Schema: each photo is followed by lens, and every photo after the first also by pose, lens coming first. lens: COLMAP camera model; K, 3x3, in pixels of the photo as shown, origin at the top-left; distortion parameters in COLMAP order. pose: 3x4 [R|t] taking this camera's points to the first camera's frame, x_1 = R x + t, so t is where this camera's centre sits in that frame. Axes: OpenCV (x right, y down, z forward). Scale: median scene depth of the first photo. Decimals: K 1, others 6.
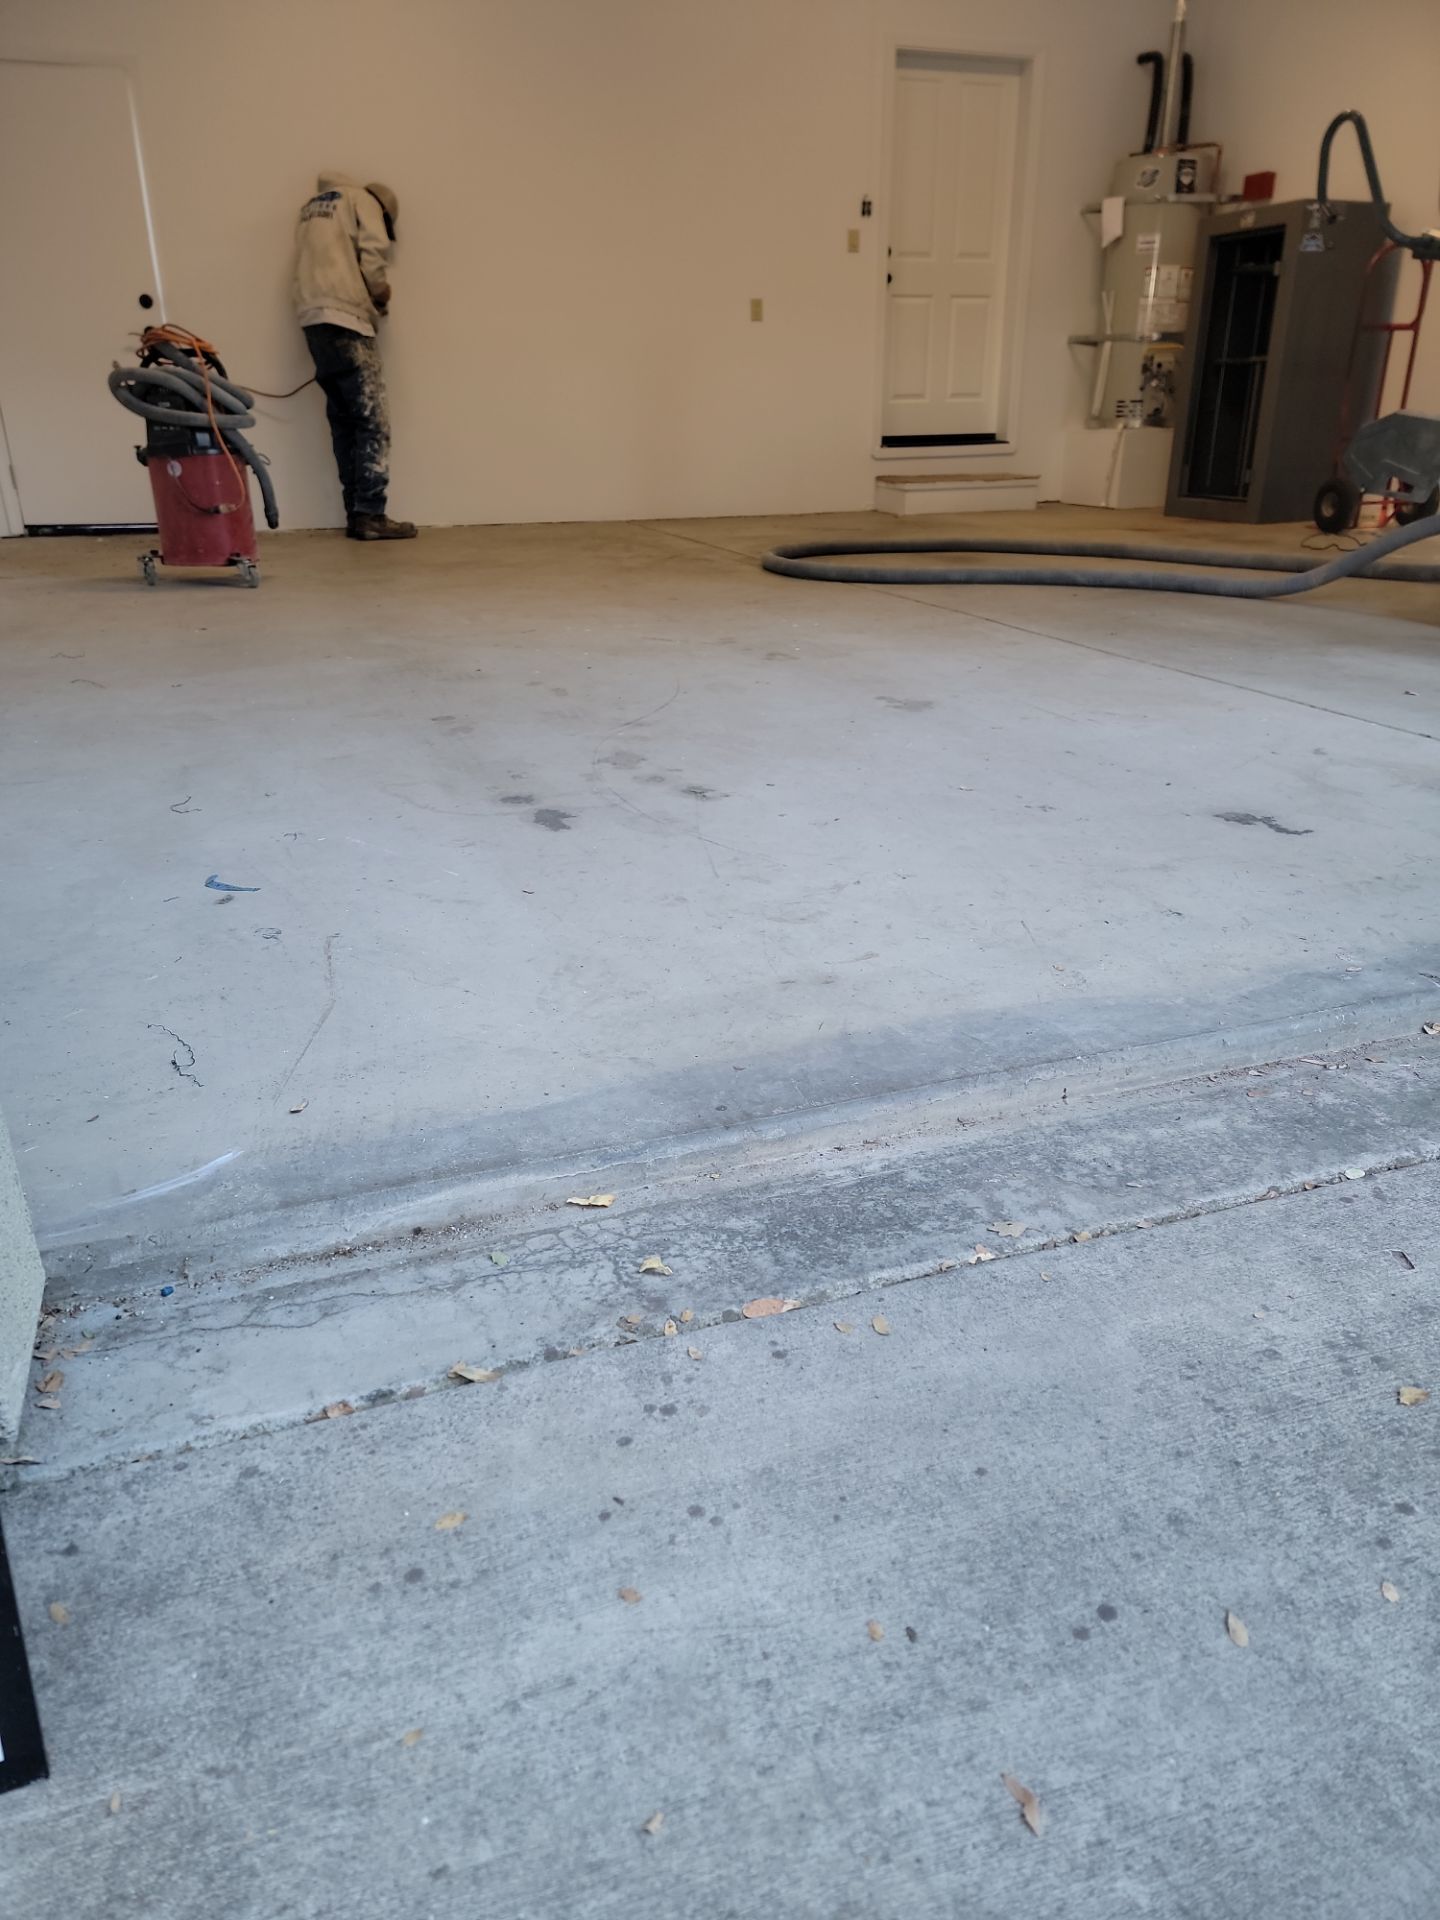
lens RADIAL K [[1343.5, 0, 708.4], [0, 1343.5, 954.9], [0, 0, 1]] dist [0.077824, -0.065516]
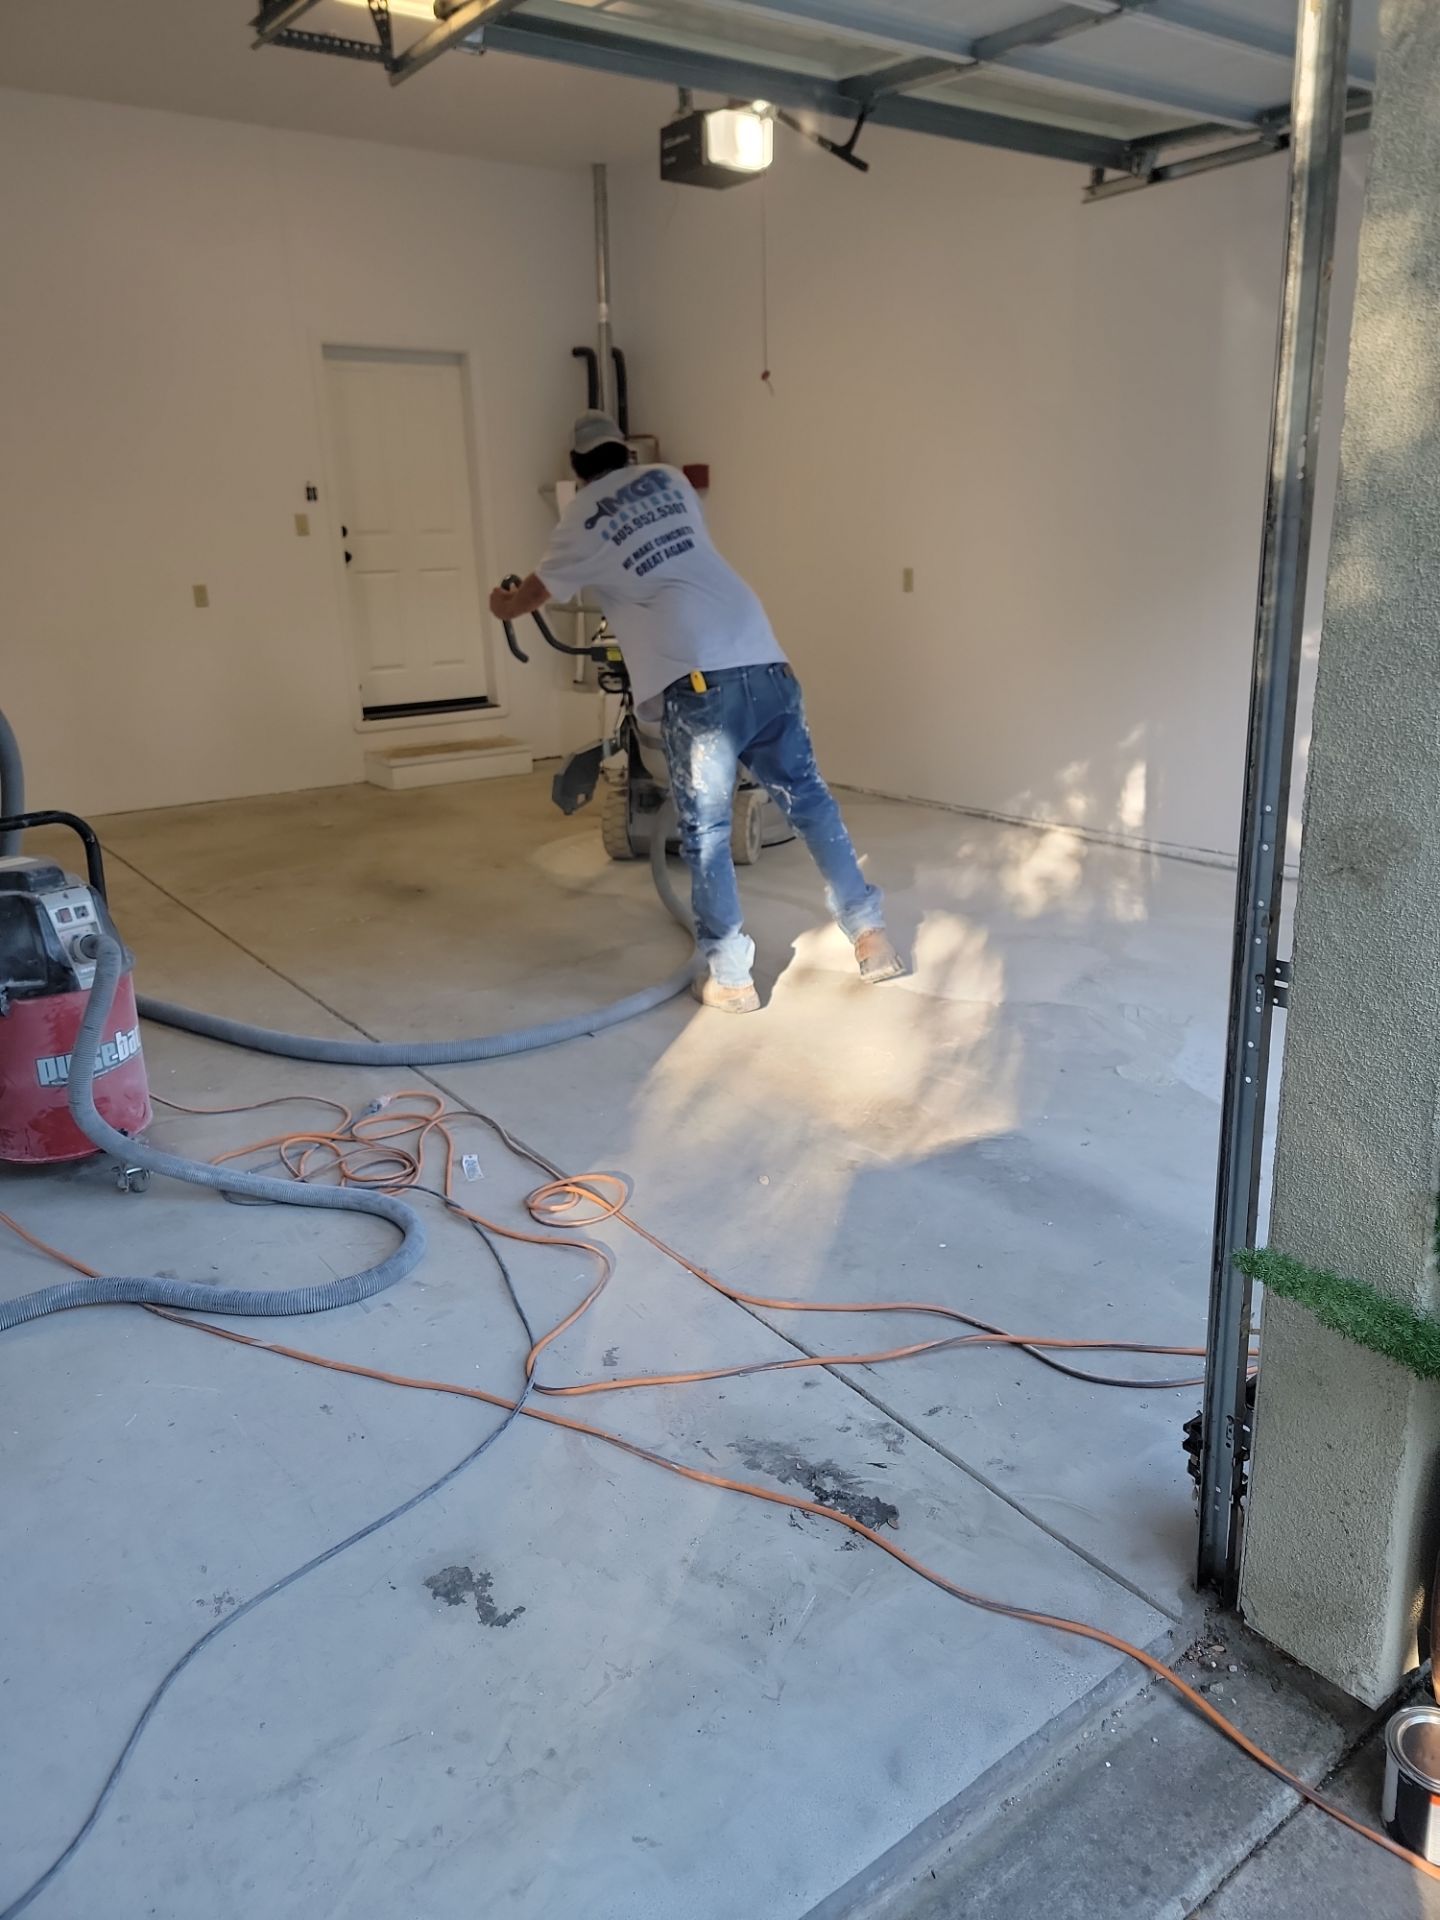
lens RADIAL K [[1343.5, 0, 721.3], [0, 1343.5, 946.6], [0, 0, 1]] dist [0.077824, -0.065516]
pose [[0.958808, -0.097311, 0.266865, 0.724069], [0.121974, 0.989509, -0.077417, -0.805431], [-0.256532, 0.106778, 0.960619, 0.214608]]
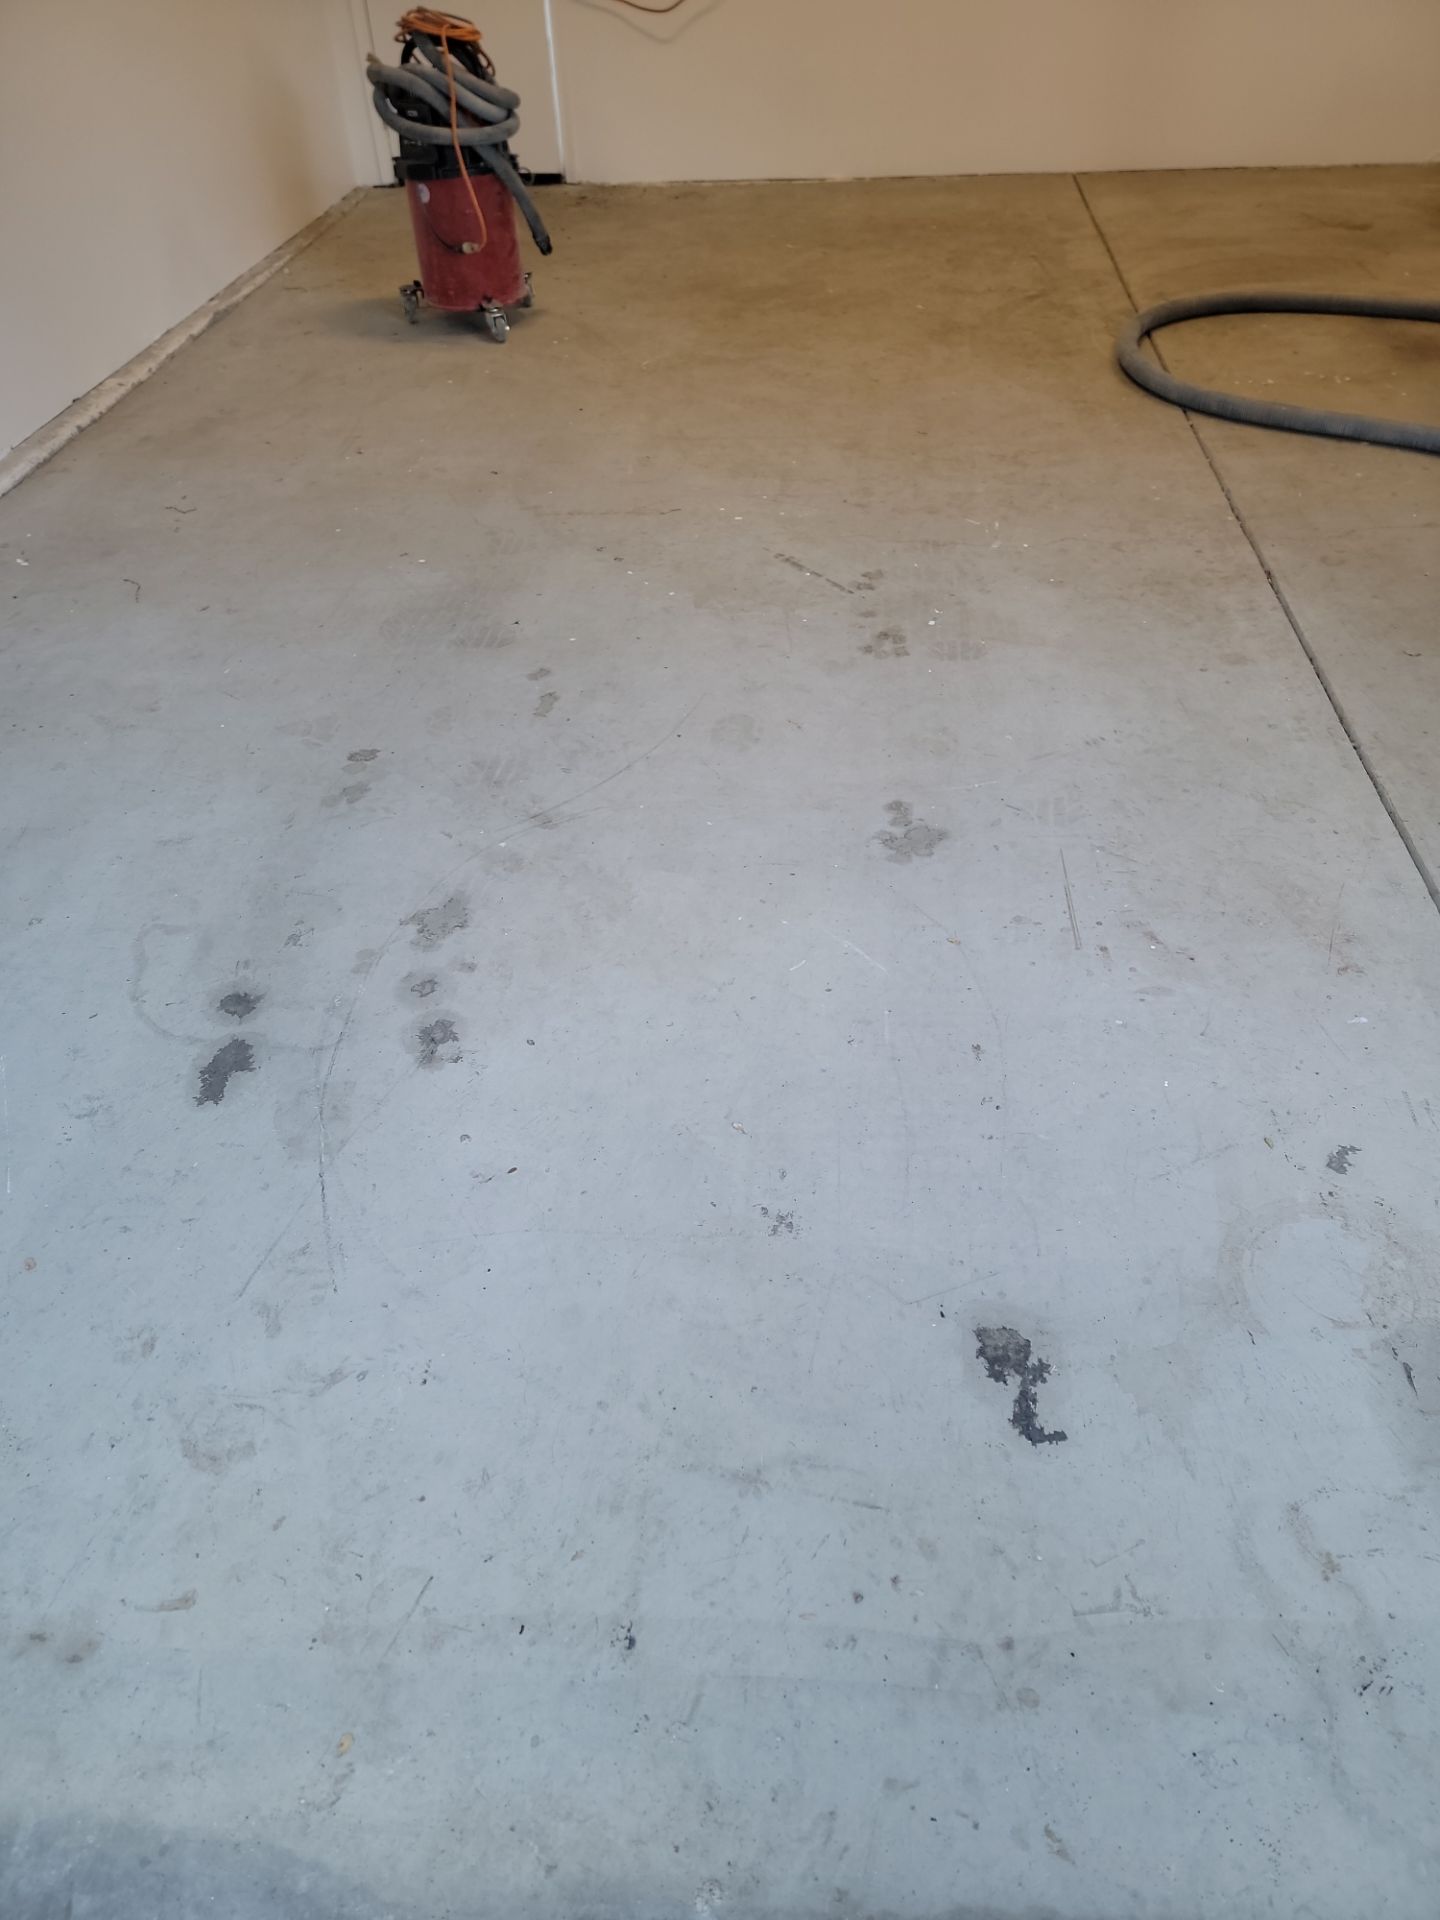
lens RADIAL K [[1343.5, 0, 717.7], [0, 1343.5, 940.7], [0, 0, 1]] dist [0.077824, -0.065516]
pose [[0.909460, 0.248890, -0.333071, 0.868674], [-0.133227, 0.933253, 0.333600, -1.011697], [0.393869, -0.259021, 0.881916, 0.770639]]
